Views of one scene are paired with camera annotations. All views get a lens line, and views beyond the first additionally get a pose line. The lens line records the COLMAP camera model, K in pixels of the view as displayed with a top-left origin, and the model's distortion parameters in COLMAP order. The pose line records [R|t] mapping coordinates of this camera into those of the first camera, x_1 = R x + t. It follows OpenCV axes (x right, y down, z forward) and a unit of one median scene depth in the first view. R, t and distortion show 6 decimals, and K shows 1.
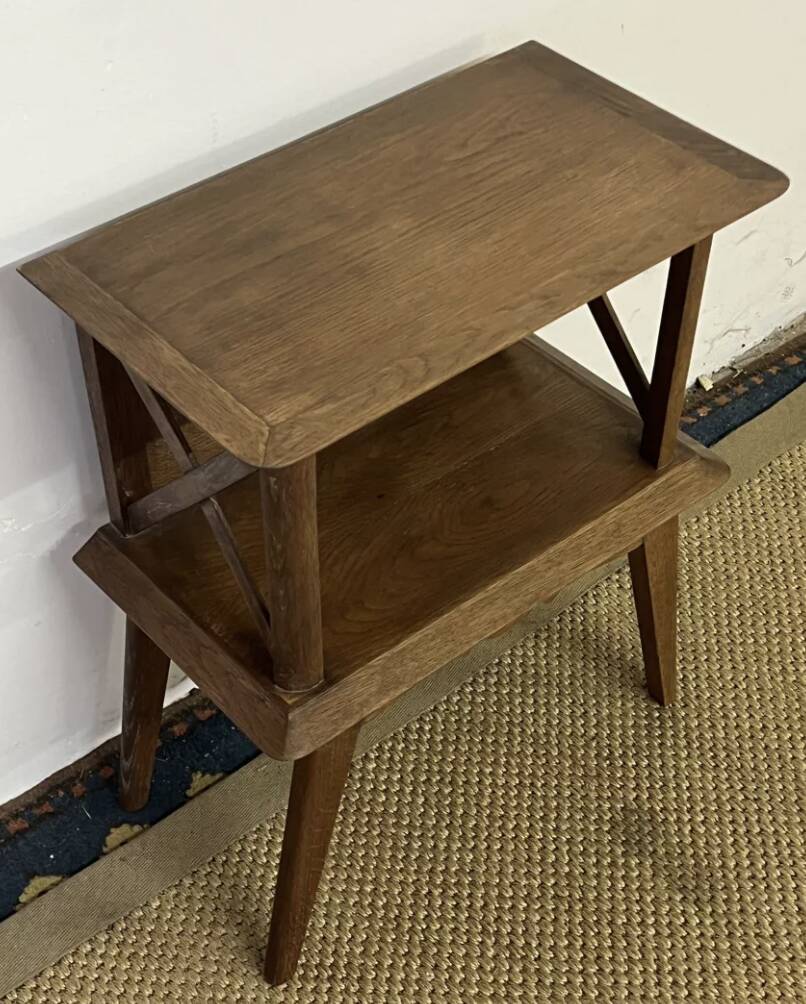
lens RADIAL K [[1607.7, 0, 365.6], [0, 1607.7, 534.0], [0, 0, 1]] dist [0.204941, 0.000000]
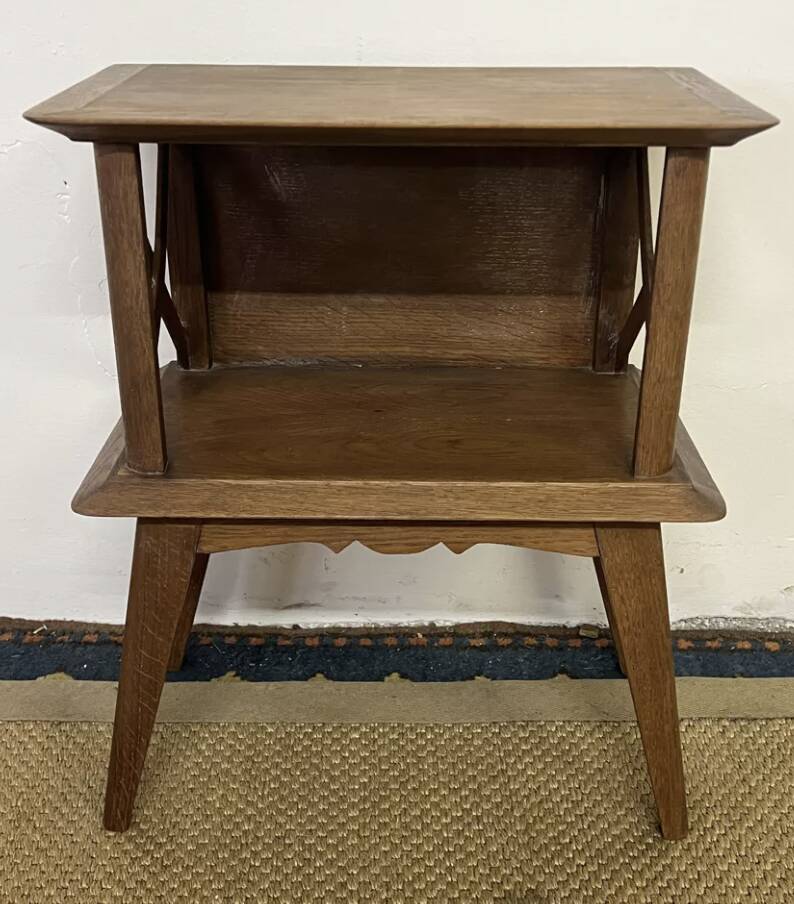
lens RADIAL K [[1169.5, 0, 395.8], [0, 1169.5, 432.8], [0, 0, 1]] dist [0.077633, 0.000000]
pose [[0.762530, 0.276629, -0.584829, 0.435691], [-0.461960, 0.865680, -0.192852, 0.121177], [0.452926, 0.417223, 0.787898, 0.395680]]
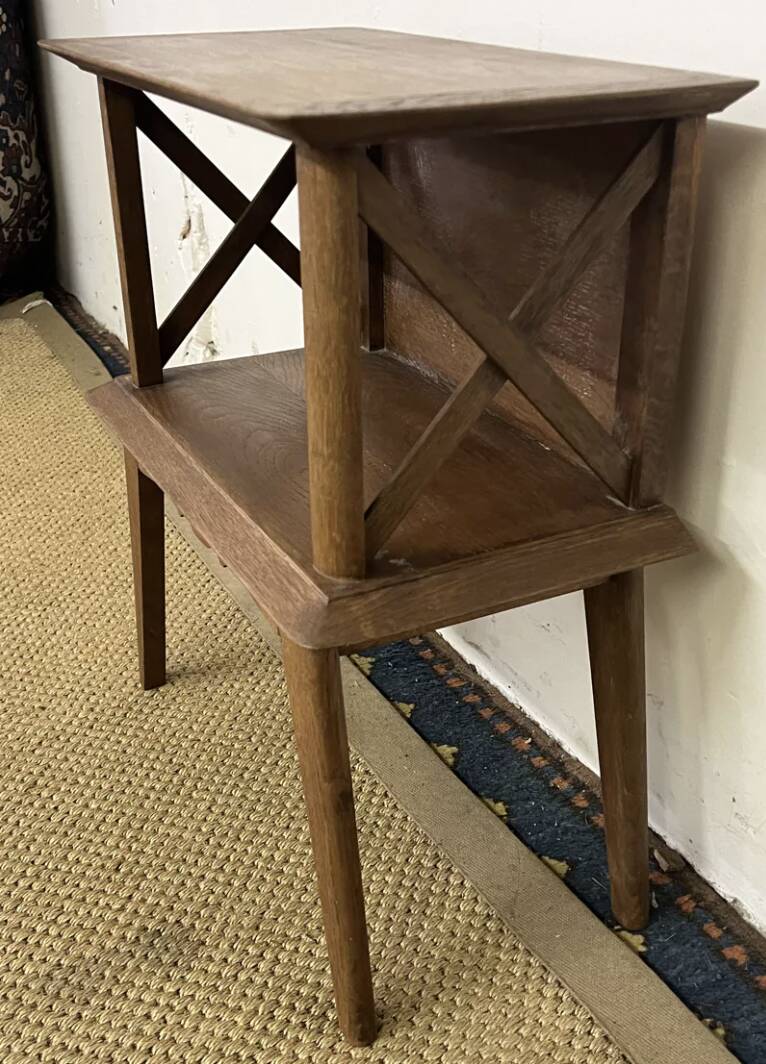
lens RADIAL K [[1164.2, 0, 379.9], [0, 1164.2, 537.8], [0, 0, 1]] dist [0.073835, 0.000000]
pose [[-0.211237, 0.455981, -0.864558, 0.594753], [-0.678831, 0.567962, 0.465411, -0.297593], [0.703255, 0.685201, 0.189559, 0.874460]]
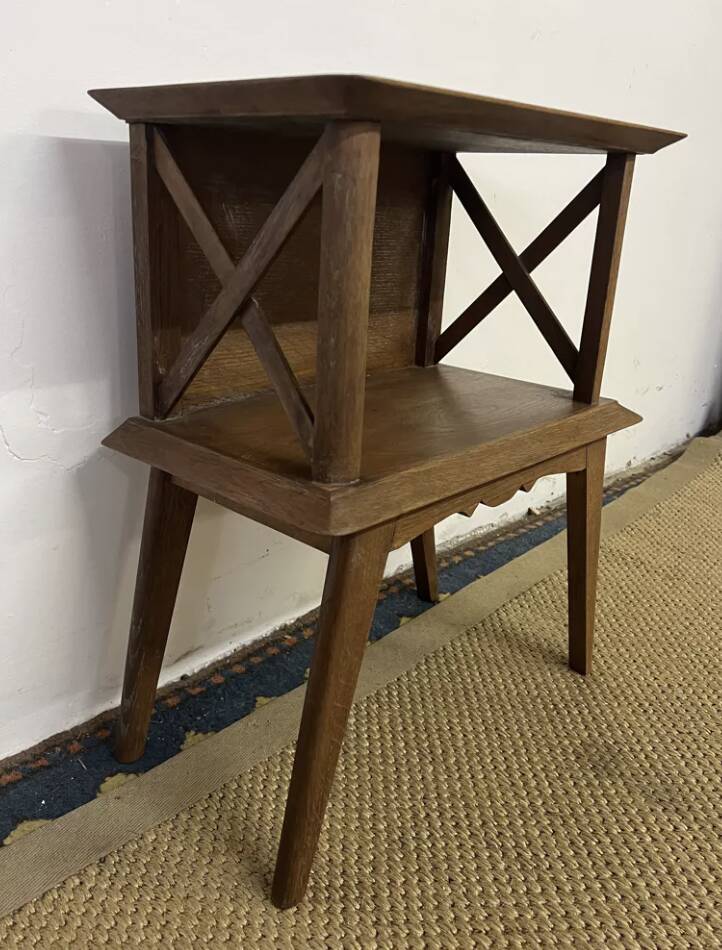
lens RADIAL K [[831.2, 0, 346.2], [0, 831.2, 439.3], [0, 0, 1]] dist [0.050148, -0.016983]
pose [[0.990591, 0.016740, 0.135831, -0.088320], [0.047375, 0.889187, -0.455085, 0.255171], [-0.128397, 0.457238, 0.880027, 0.452508]]
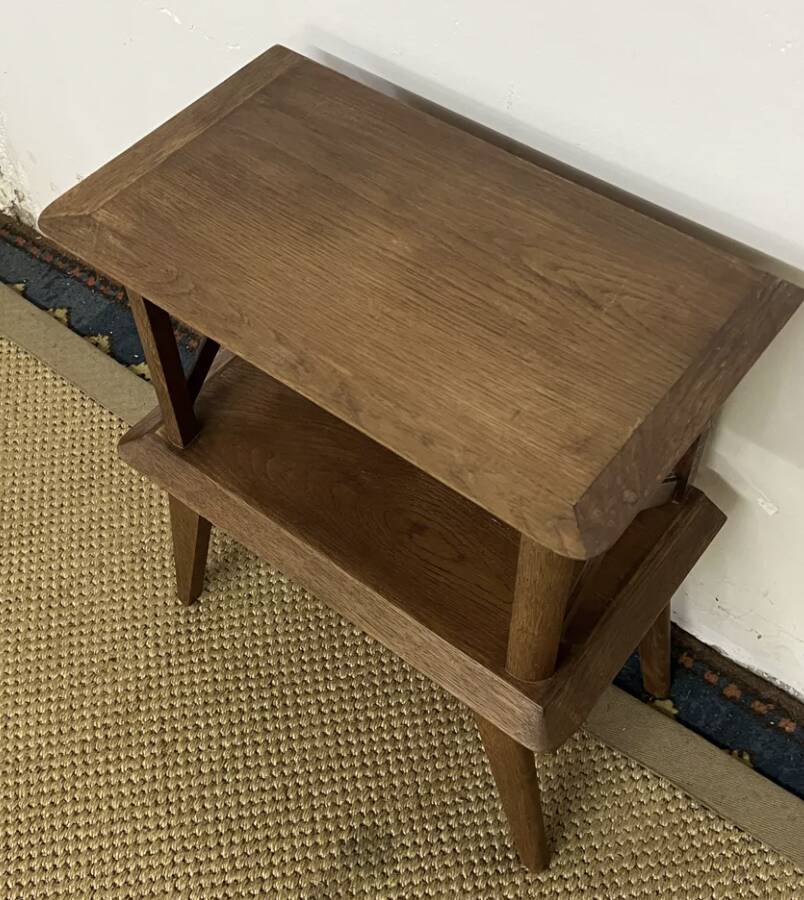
lens RADIAL K [[1160.5, 0, 395.7], [0, 1160.5, 400.5], [0, 0, 1]] dist [0.087513, 0.000000]
pose [[0.214328, 0.765987, -0.606075, 0.439478], [-0.673213, 0.565420, 0.476534, -0.391936], [0.707706, 0.305883, 0.636858, 0.453432]]
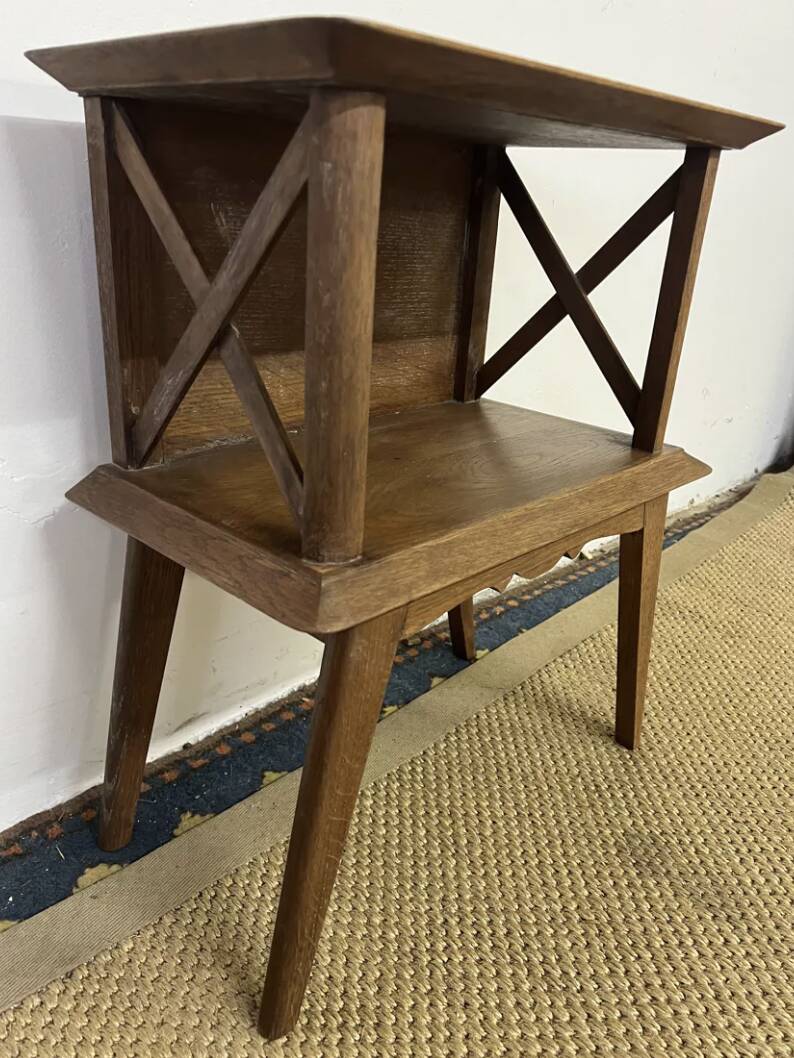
lens RADIAL K [[832.3, 0, 395.4], [0, 832.3, 529.2], [0, 0, 1]] dist [0.037034, -0.011500]
pose [[0.991794, 0.022492, 0.125852, -0.052445], [0.026443, 0.927028, -0.374058, 0.197978], [-0.125082, 0.374317, 0.918826, 0.513457]]
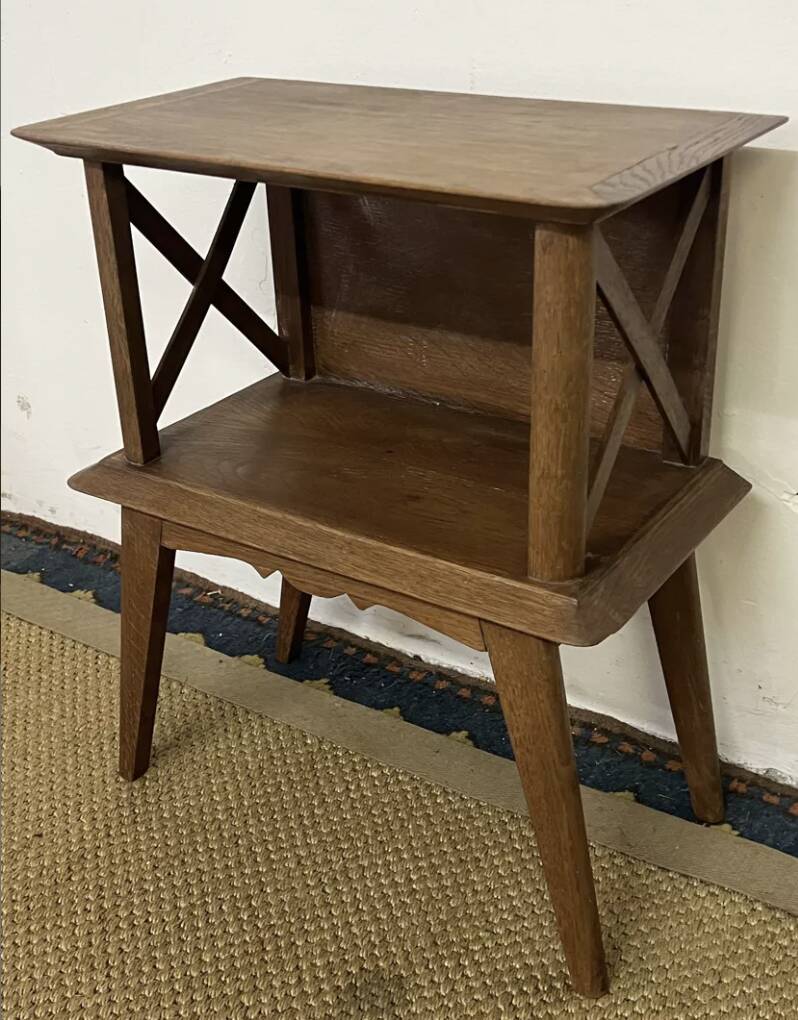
lens RADIAL K [[1283.3, 0, 381.8], [0, 1283.3, 482.5], [0, 0, 1]] dist [0.073561, 0.000000]
pose [[0.280605, 0.418591, -0.863737, 0.665646], [-0.649907, 0.745075, 0.149947, -0.118529], [0.706316, 0.519273, 0.481117, 0.588092]]
